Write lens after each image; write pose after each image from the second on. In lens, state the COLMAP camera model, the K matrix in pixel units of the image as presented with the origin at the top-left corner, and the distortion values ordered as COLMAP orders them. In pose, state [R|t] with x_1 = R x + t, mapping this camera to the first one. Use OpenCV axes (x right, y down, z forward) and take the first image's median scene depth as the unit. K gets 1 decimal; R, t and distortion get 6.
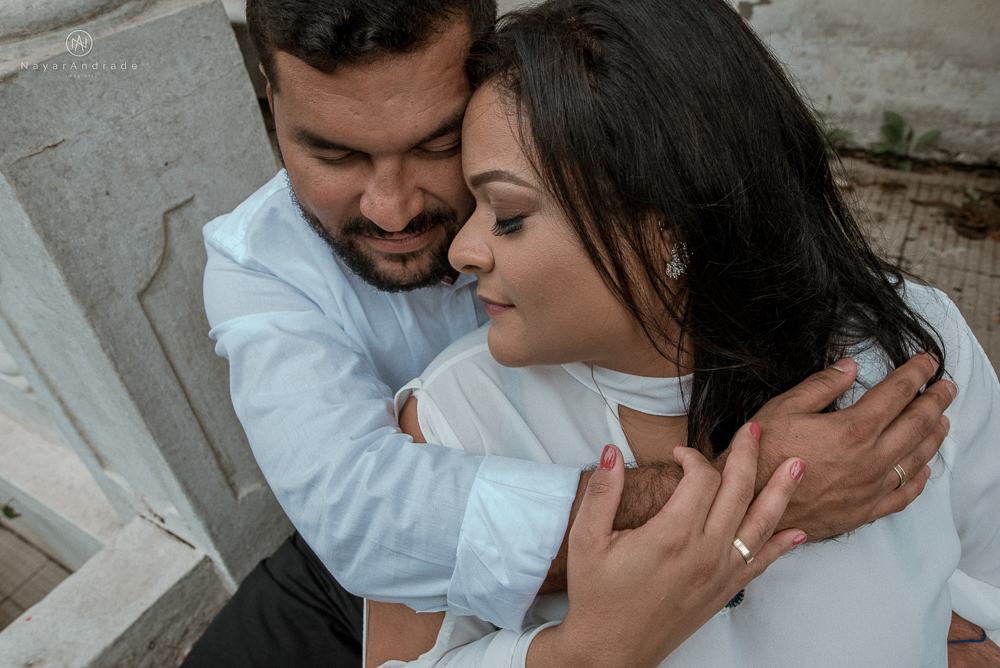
lens RADIAL K [[711.1, 0, 504.1], [0, 711.1, 332.7], [0, 0, 1]] dist [-0.038889, 0.024939]
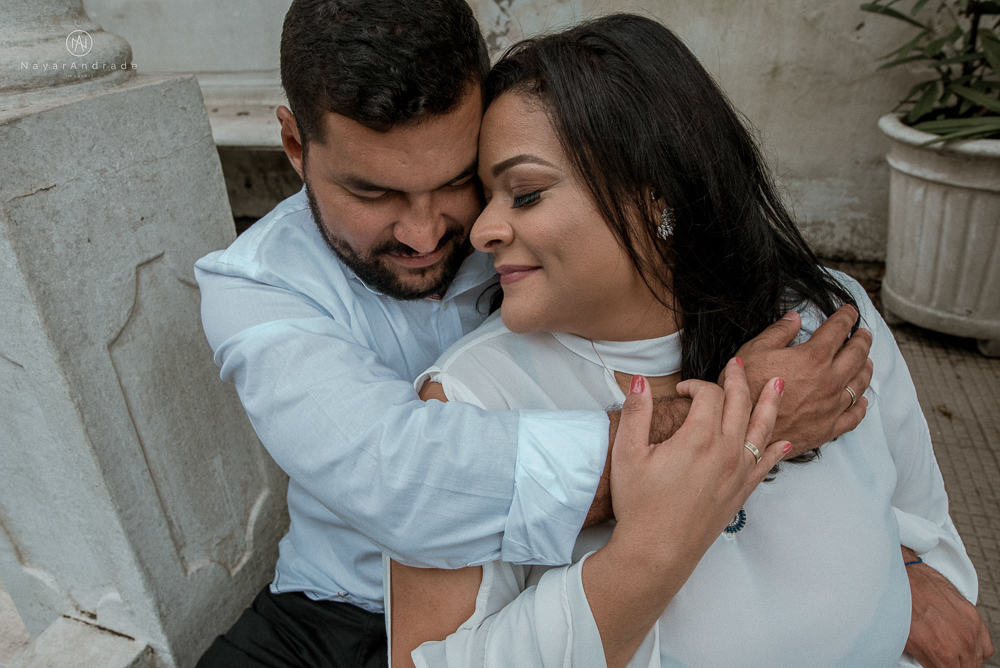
lens RADIAL K [[711.1, 0, 496.3], [0, 711.1, 336.0], [0, 0, 1]] dist [-0.038889, 0.024939]
pose [[0.978746, -0.047075, 0.199601, -0.246416], [0.086858, 0.976845, -0.195522, 0.243690], [-0.185775, 0.208703, 0.960172, -0.087273]]
